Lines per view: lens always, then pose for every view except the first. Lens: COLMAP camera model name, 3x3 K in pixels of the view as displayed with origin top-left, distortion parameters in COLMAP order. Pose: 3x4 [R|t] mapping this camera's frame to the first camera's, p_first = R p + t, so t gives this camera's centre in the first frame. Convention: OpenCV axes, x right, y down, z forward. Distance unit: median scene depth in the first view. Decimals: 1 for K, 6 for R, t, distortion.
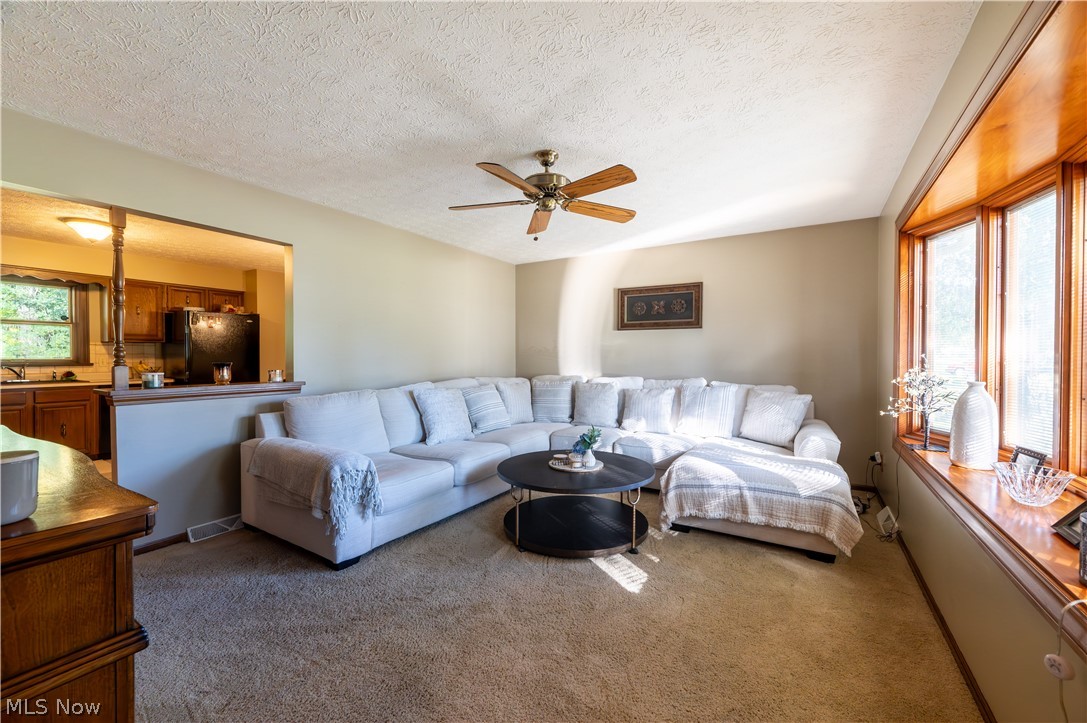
lens RADIAL K [[431.8, 0, 544.9], [0, 431.8, 361.5], [0, 0, 1]] dist [-0.001525, 0.000375]
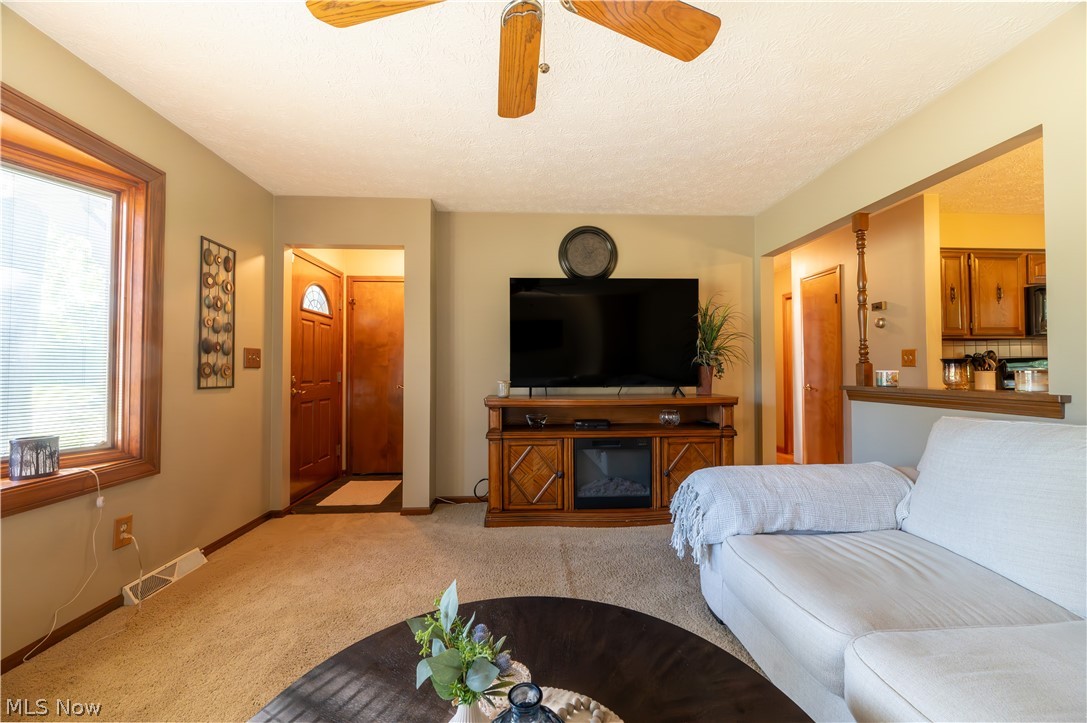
lens RADIAL K [[431.8, 0, 544.9], [0, 431.8, 361.5], [0, 0, 1]] dist [-0.001525, 0.000375]
pose [[-0.816122, -0.012884, -0.577736, 0.128391], [-0.006917, 0.999898, -0.012529, 0.013524], [0.577839, -0.006229, -0.816127, 0.736392]]
